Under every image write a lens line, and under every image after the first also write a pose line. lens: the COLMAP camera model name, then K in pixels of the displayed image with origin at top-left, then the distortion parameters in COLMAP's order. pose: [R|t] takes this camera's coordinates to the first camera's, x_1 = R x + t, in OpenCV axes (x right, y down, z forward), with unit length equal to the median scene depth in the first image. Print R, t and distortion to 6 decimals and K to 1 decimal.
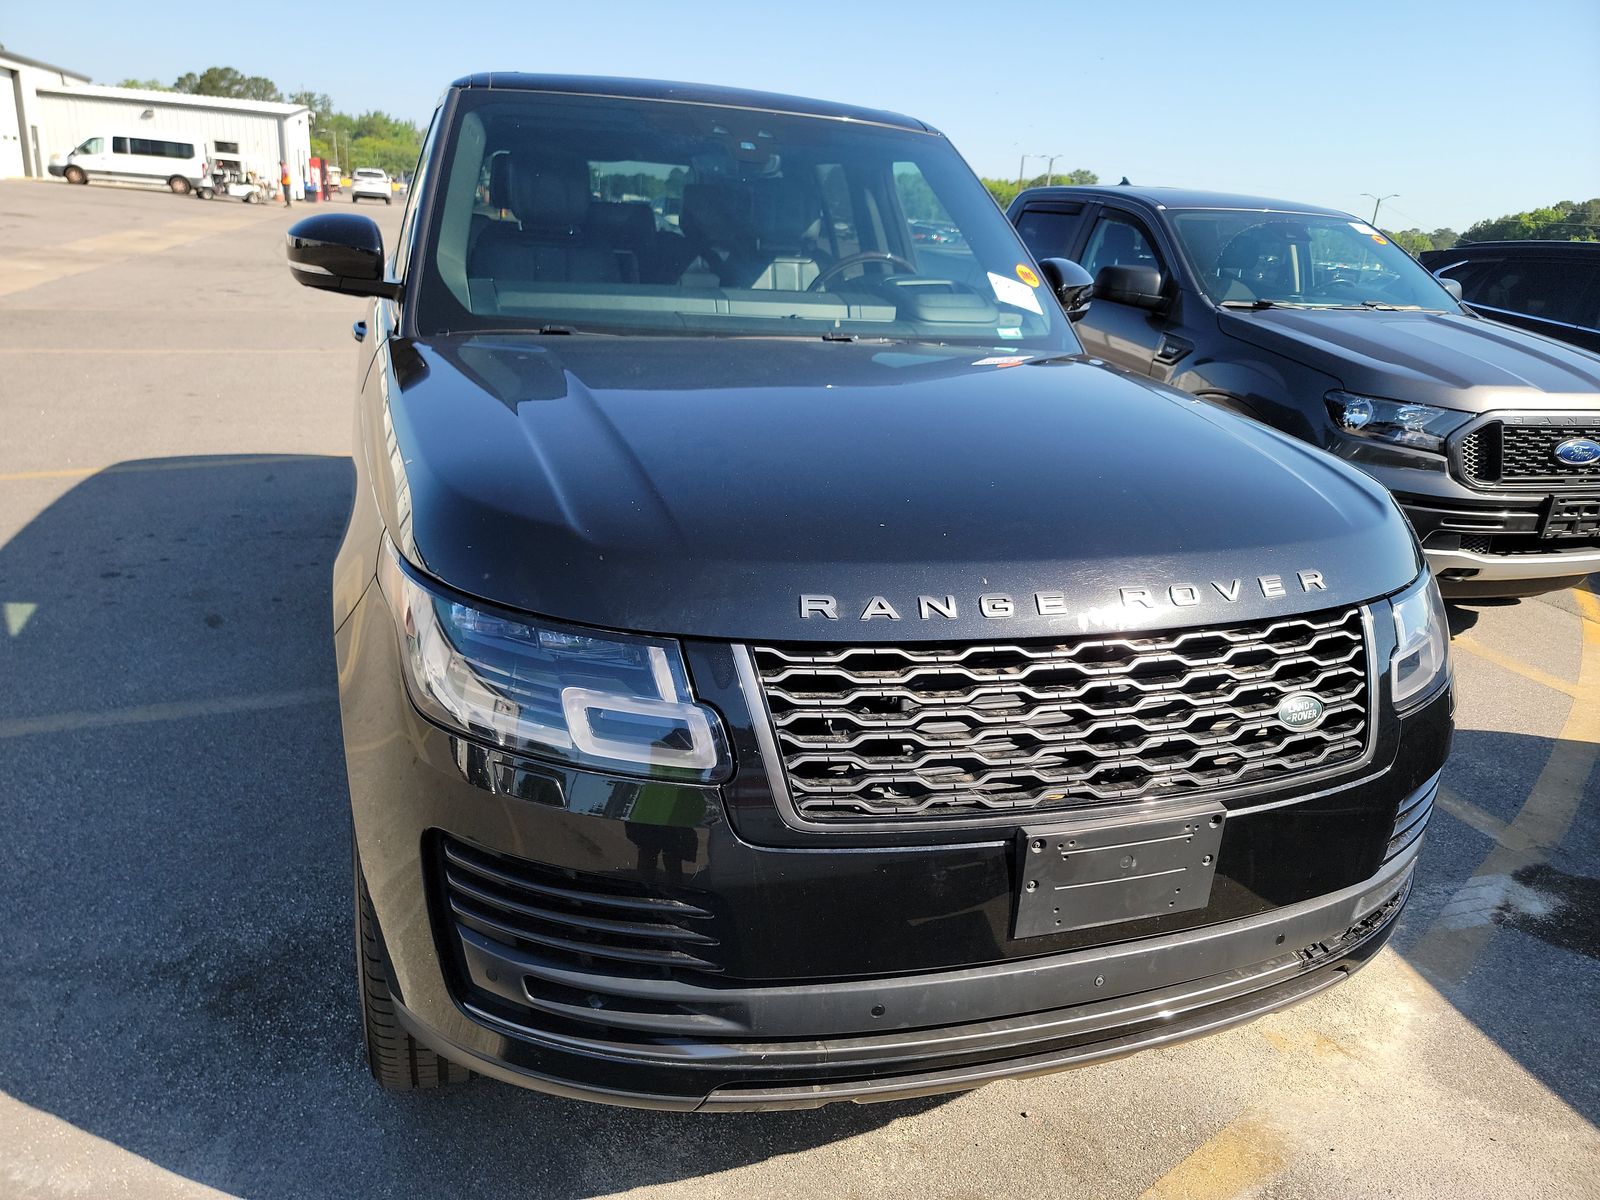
lens RADIAL K [[1124.5, 0, 802.4], [0, 1124.5, 591.2], [0, 0, 1]] dist [0.035883, -0.021805]
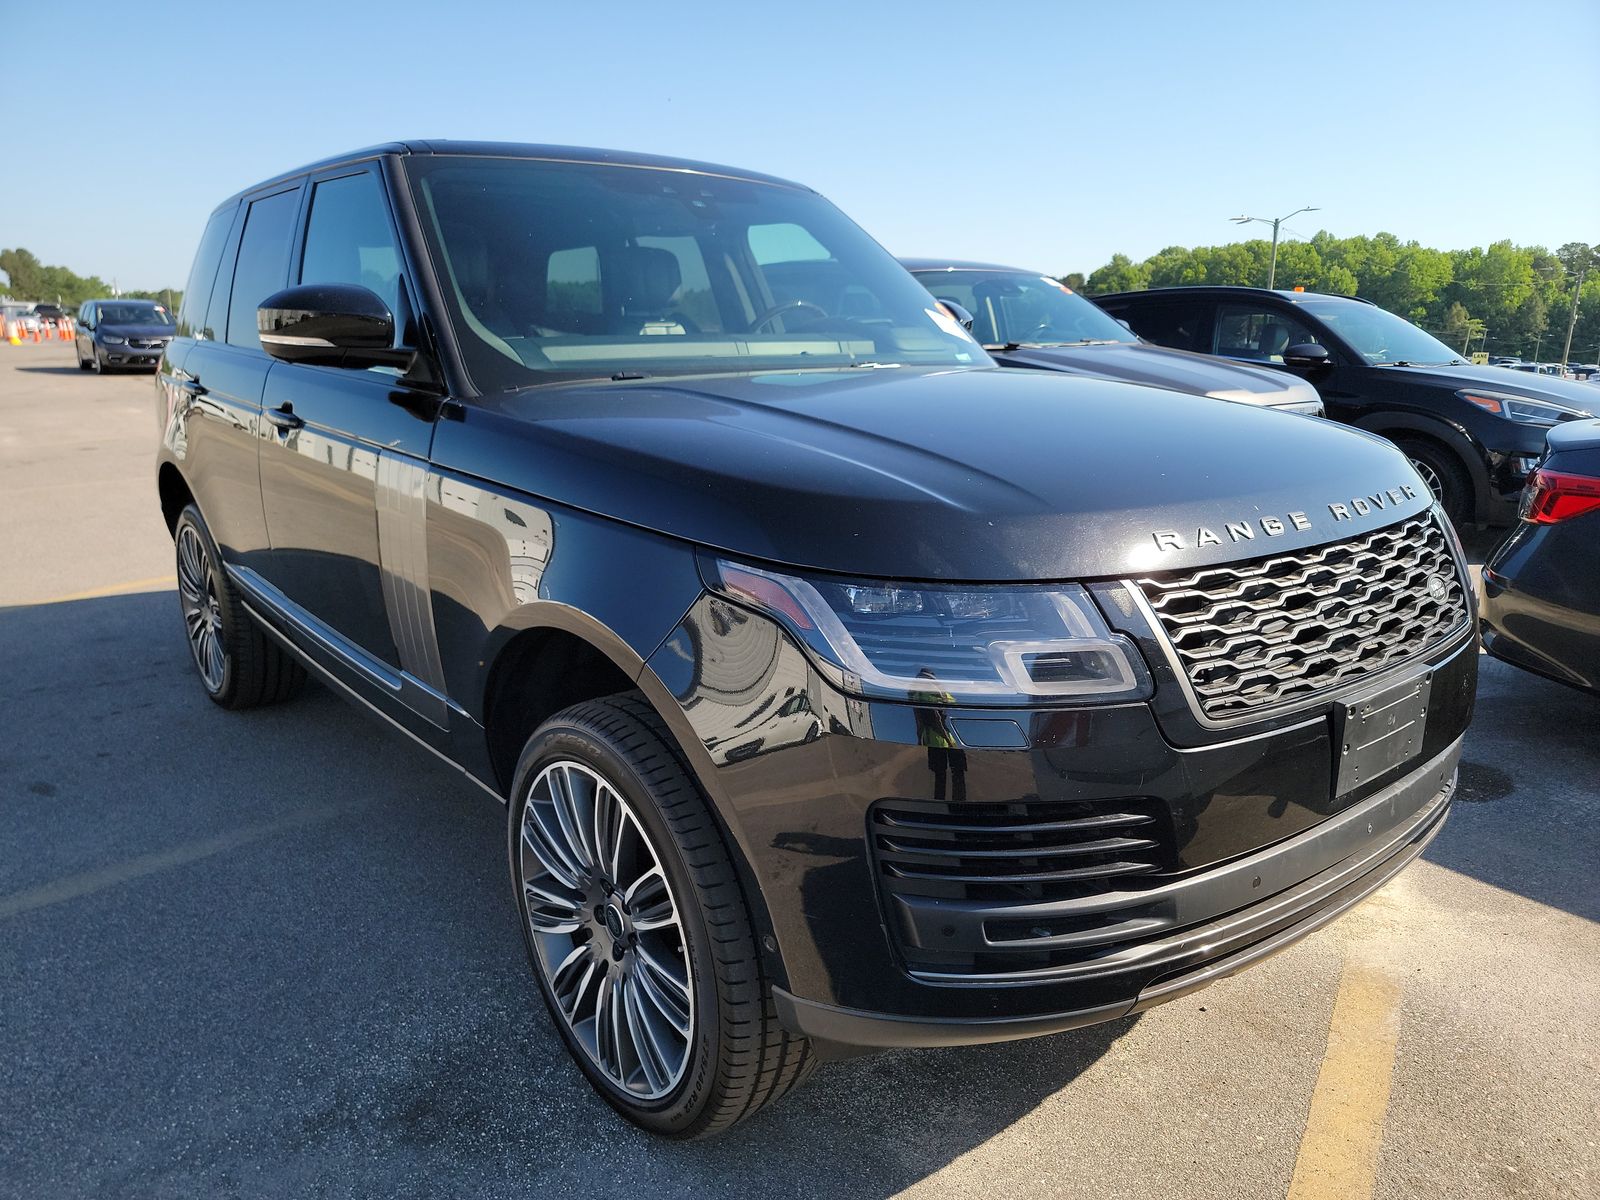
lens RADIAL K [[1124.5, 0, 803.1], [0, 1124.5, 610.2], [0, 0, 1]] dist [0.035883, -0.021805]
pose [[0.932882, -0.146430, 0.329073, -0.514409], [0.167776, 0.985120, -0.037268, 0.045632], [-0.318719, 0.089977, 0.943569, 0.022472]]
